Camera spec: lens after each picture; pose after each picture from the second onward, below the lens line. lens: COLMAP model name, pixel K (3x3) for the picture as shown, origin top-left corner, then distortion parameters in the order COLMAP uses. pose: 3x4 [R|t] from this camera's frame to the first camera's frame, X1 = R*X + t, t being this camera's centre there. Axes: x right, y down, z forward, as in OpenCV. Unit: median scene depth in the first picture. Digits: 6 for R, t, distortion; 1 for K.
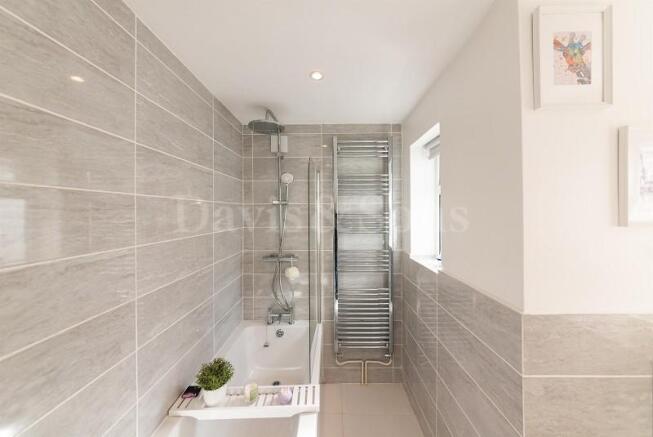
lens RADIAL K [[235.5, 0, 321.3], [0, 235.5, 212.5], [0, 0, 1]] dist [0.003439, 0.000435]
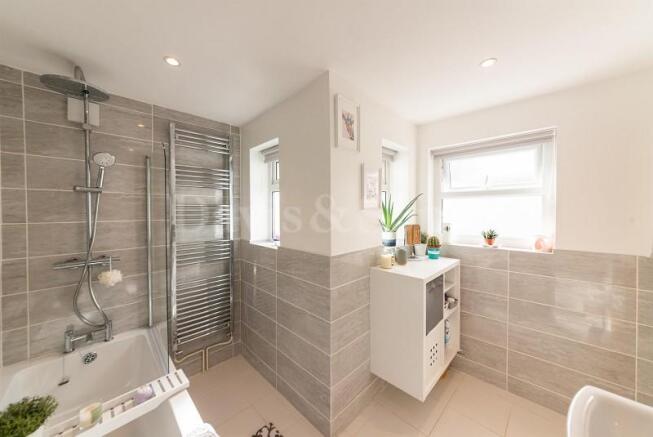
lens RADIAL K [[235.5, 0, 328.5], [0, 235.5, 216.5], [0, 0, 1]] dist [0.003439, 0.000435]
pose [[0.697866, -0.013548, 0.716100, -0.184726], [-0.002110, 0.999778, 0.020971, 0.028336], [-0.716225, -0.016146, 0.697682, -0.105523]]
